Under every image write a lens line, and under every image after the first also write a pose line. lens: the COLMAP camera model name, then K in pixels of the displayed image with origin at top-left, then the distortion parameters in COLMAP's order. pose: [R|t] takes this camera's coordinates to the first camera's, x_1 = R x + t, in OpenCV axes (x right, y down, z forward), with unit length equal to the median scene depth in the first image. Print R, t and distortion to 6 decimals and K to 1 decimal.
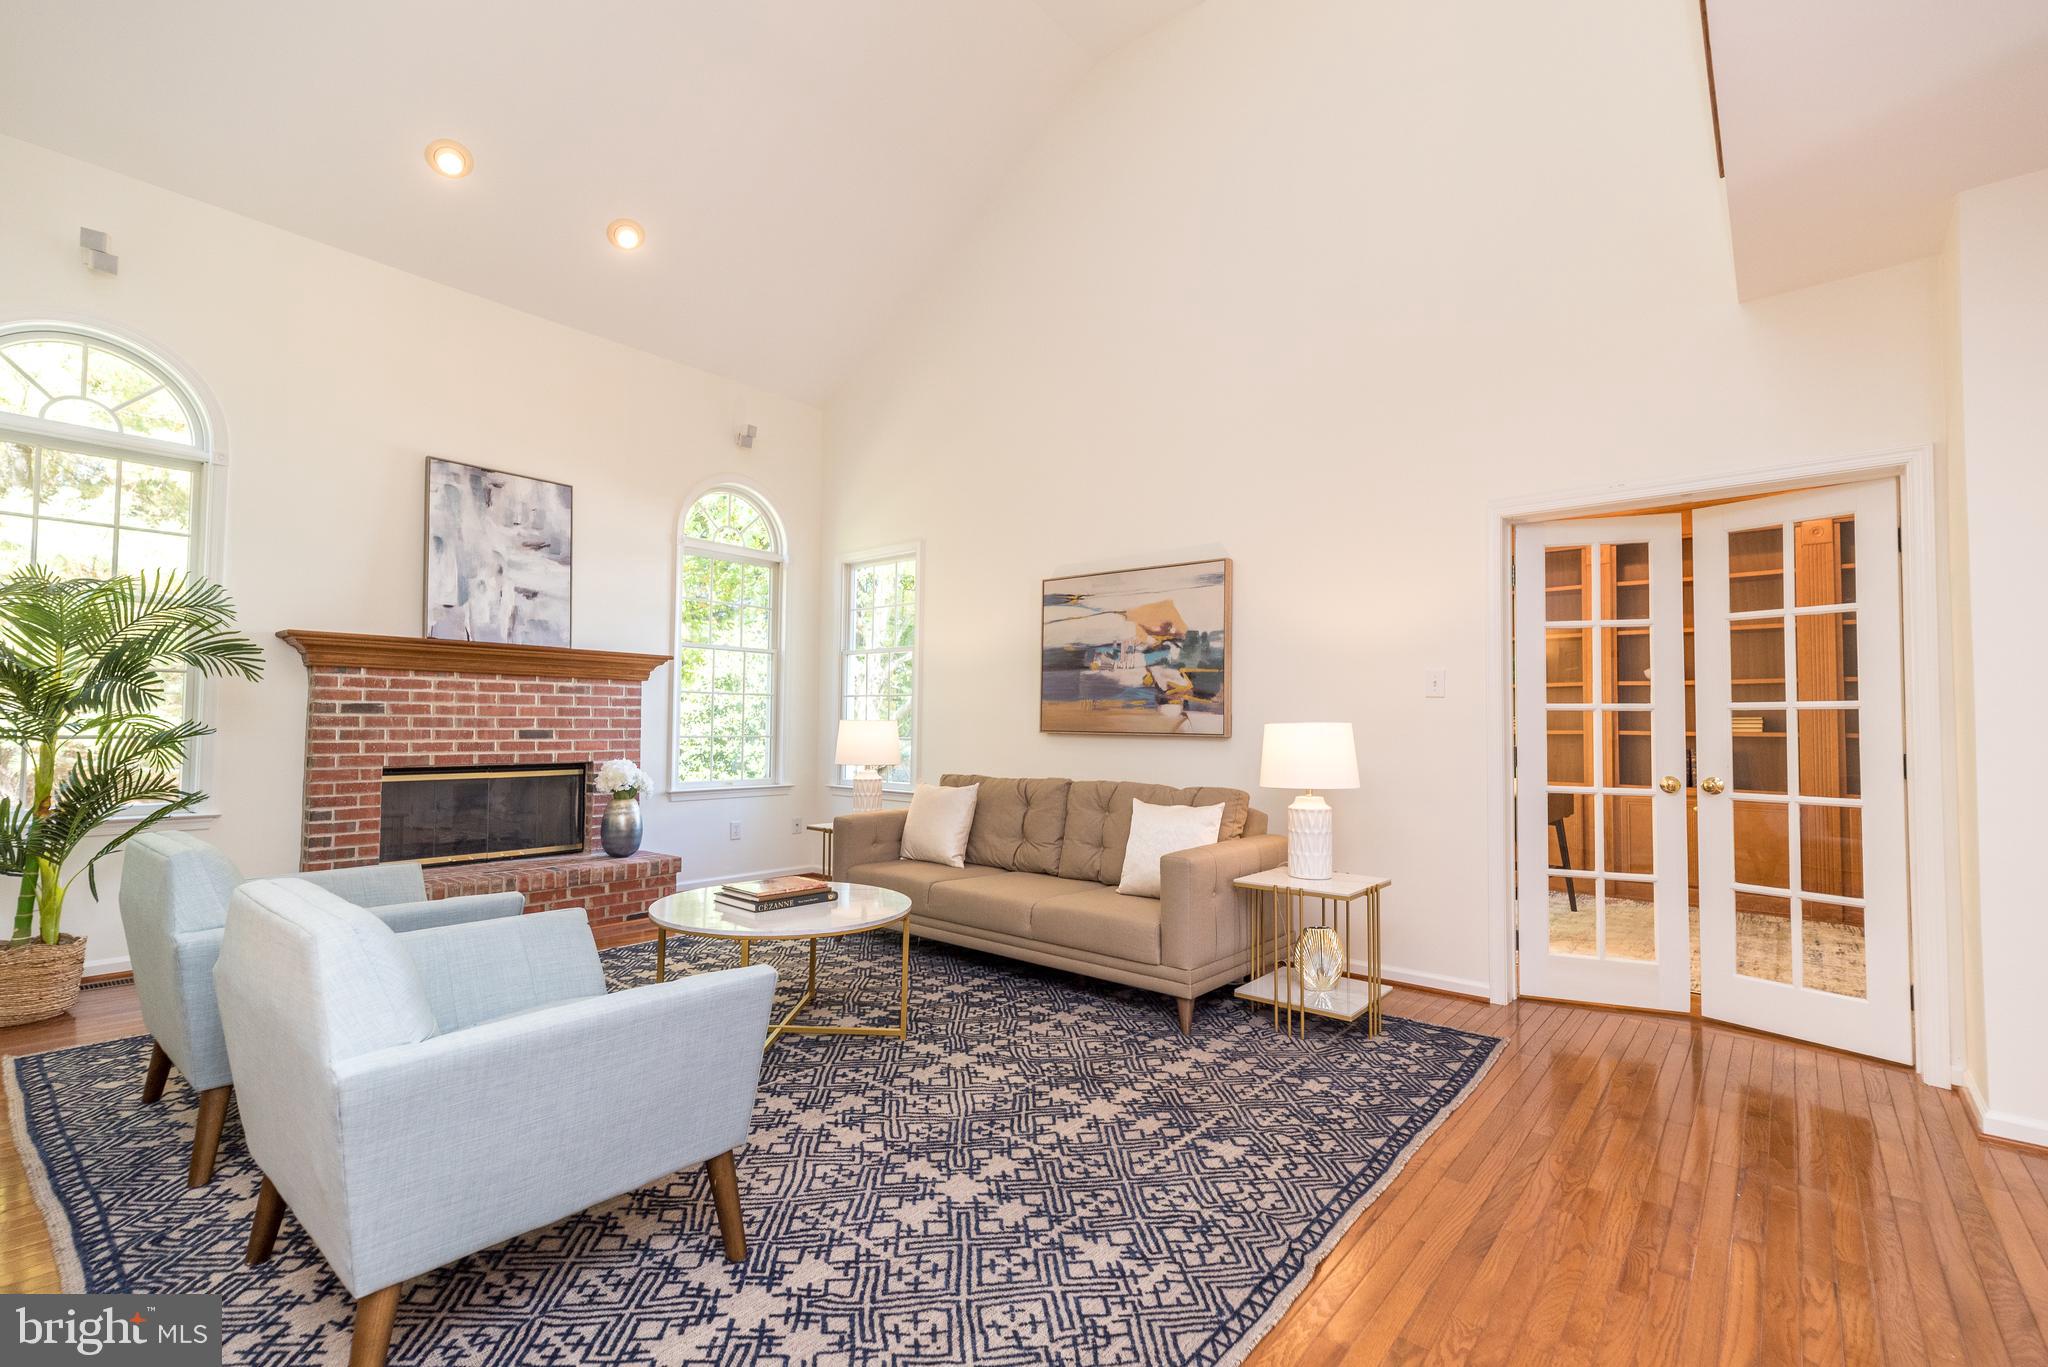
lens RADIAL K [[900.0, 0, 1019.8], [0, 900.0, 693.9], [0, 0, 1]] dist [-0.000062, -0.000361]
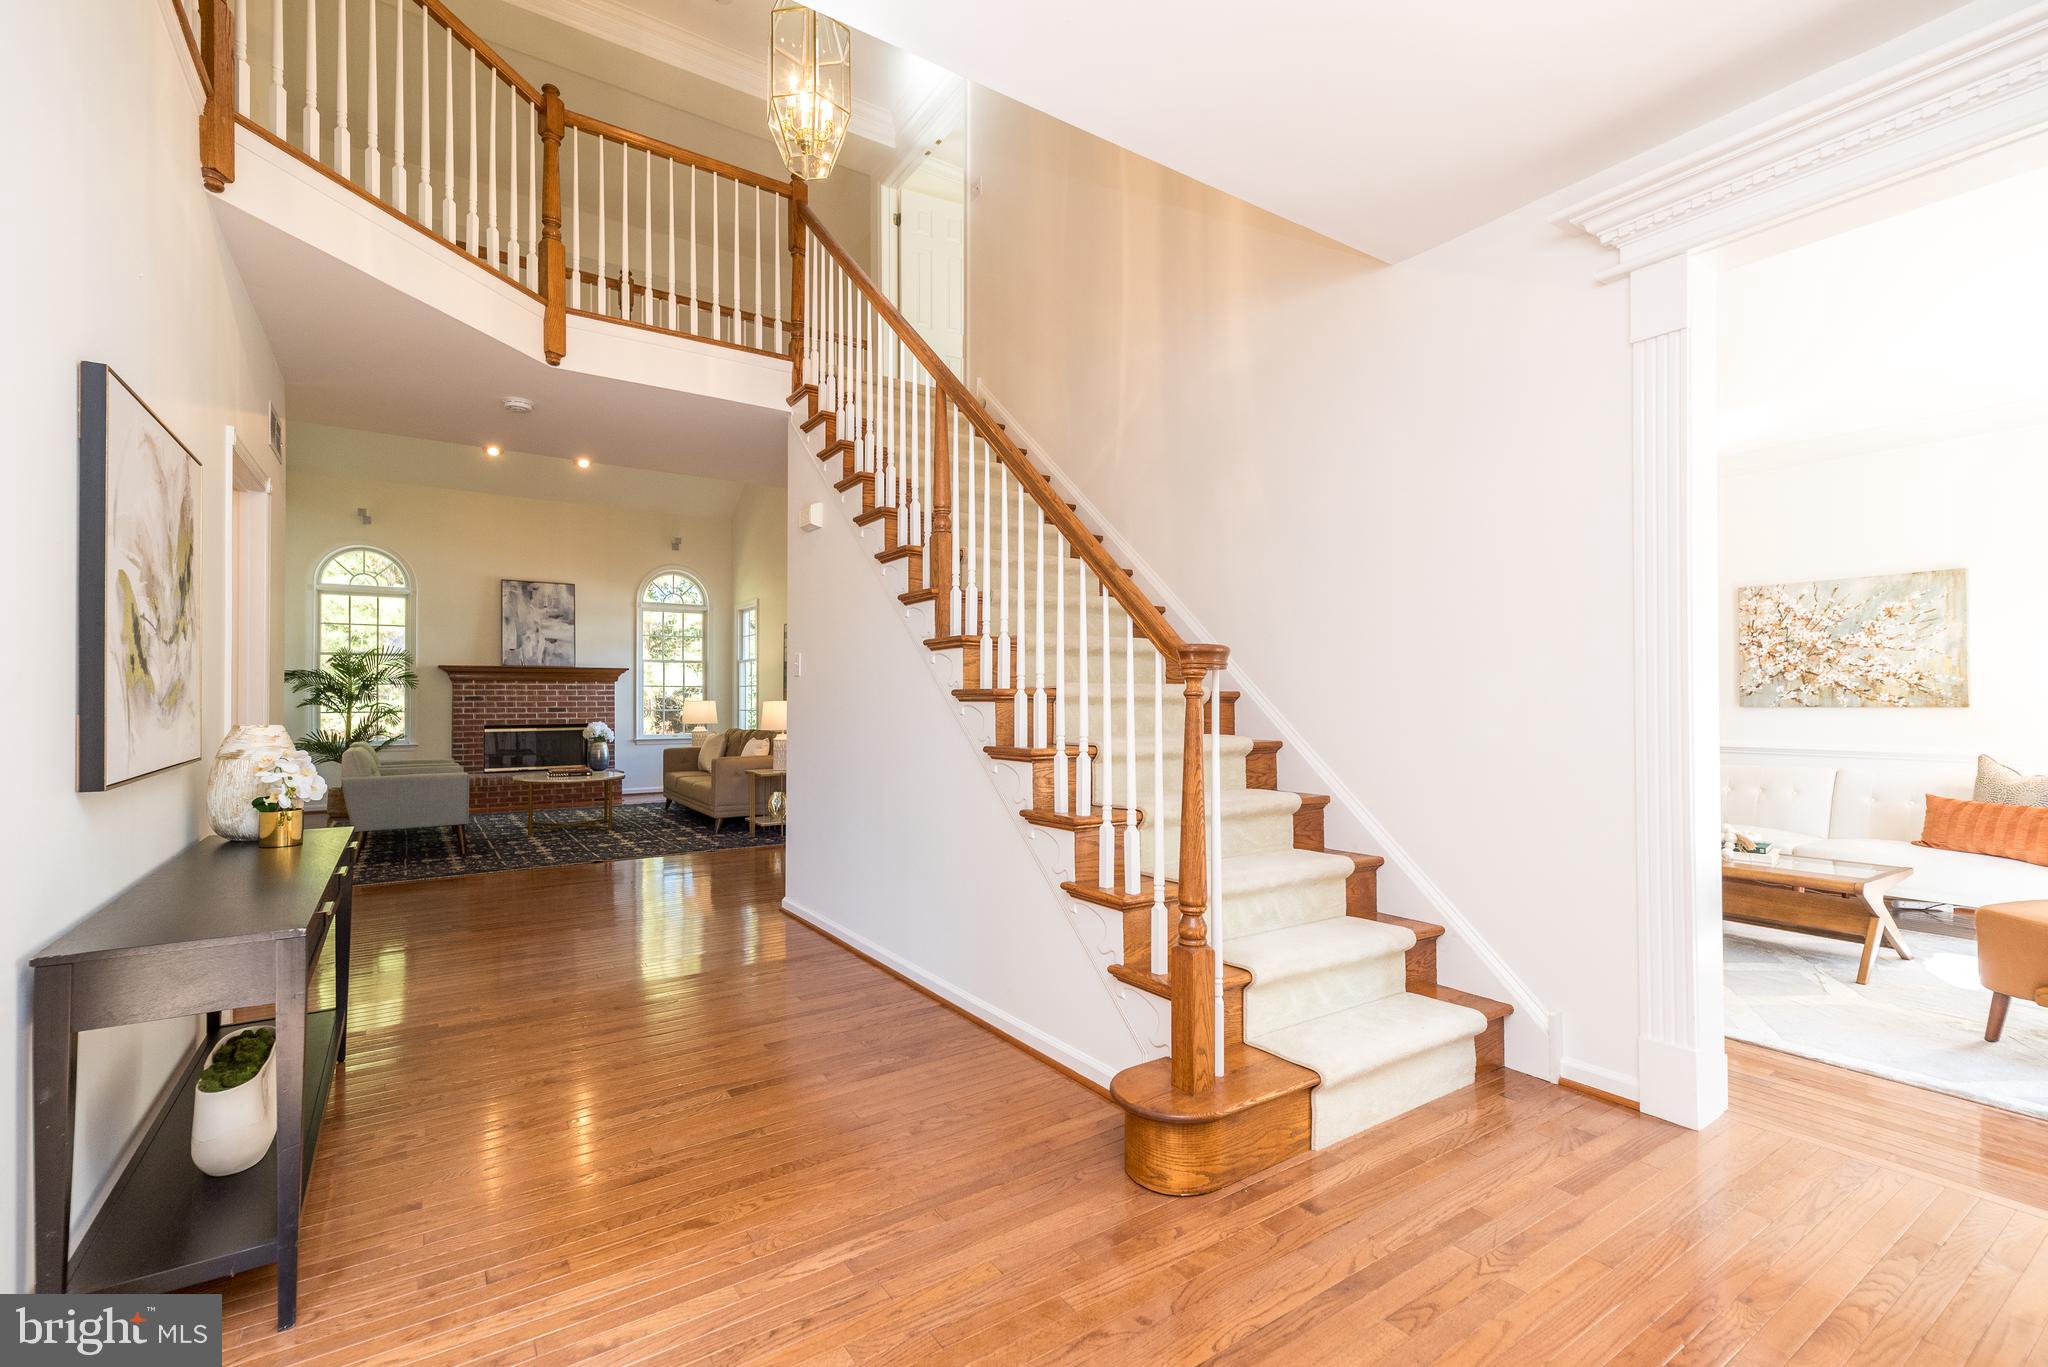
lens RADIAL K [[900.0, 0, 1025.6], [0, 900.0, 686.0], [0, 0, 1]] dist [-0.000062, -0.000361]
pose [[0.963684, -0.015754, -0.266580, 1.053032], [0.021450, 0.999599, 0.018467, -0.024368], [0.266182, -0.023515, 0.963636, -0.694455]]
